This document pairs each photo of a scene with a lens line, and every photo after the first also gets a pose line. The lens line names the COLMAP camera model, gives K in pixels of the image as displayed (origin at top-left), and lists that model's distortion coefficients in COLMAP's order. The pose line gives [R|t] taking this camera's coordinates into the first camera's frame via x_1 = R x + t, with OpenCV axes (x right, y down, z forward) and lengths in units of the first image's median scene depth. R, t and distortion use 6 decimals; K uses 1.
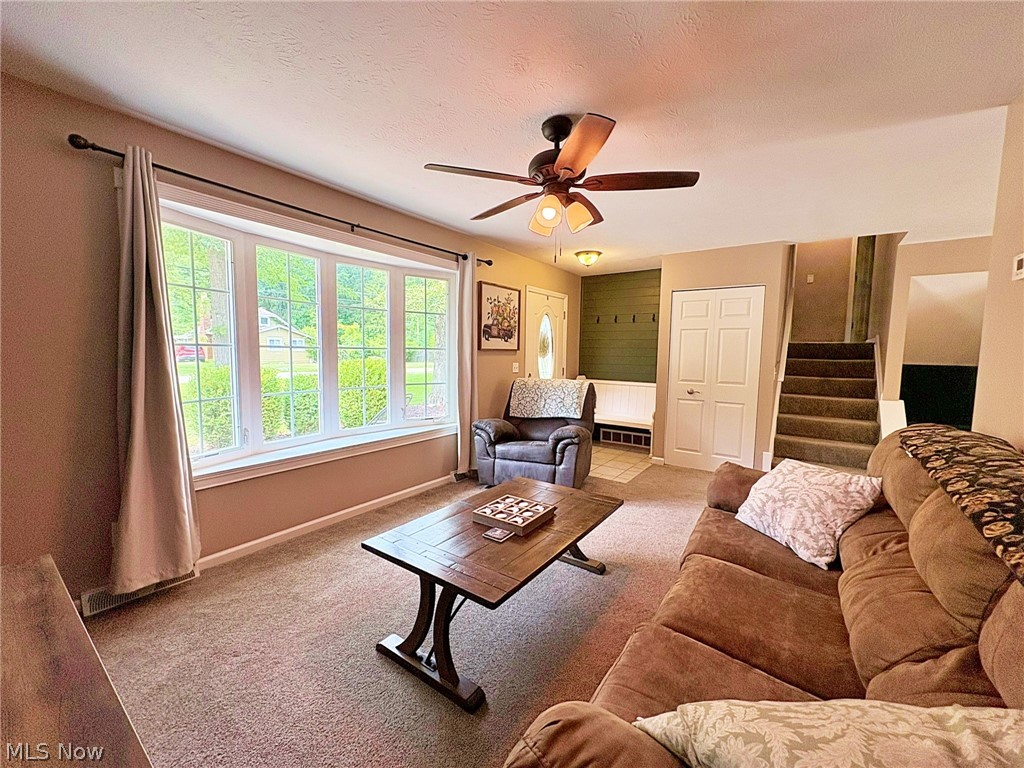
lens RADIAL K [[415.9, 0, 507.9], [0, 415.9, 382.0], [0, 0, 1]] dist [-0.001083, -0.000245]
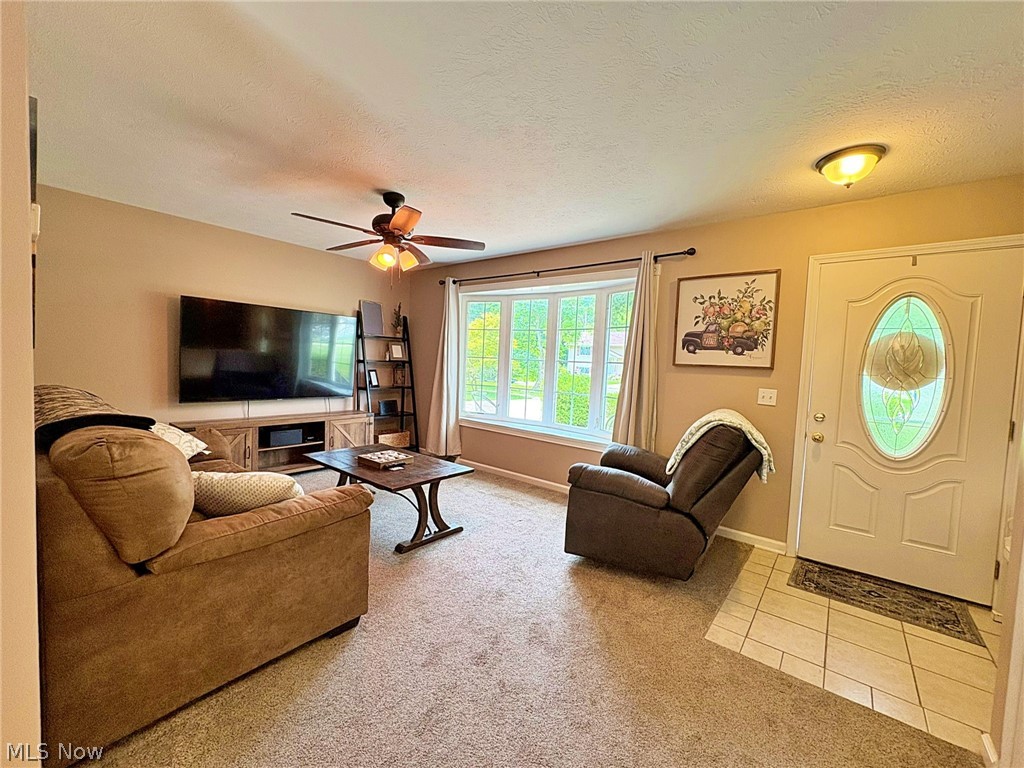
lens RADIAL K [[415.9, 0, 514.6], [0, 415.9, 377.7], [0, 0, 1]] dist [-0.001083, -0.000245]
pose [[-0.058558, 0.022111, -0.998039, 0.702778], [-0.120105, 0.992337, 0.029032, -0.038158], [0.991033, 0.121570, -0.055454, 0.708740]]
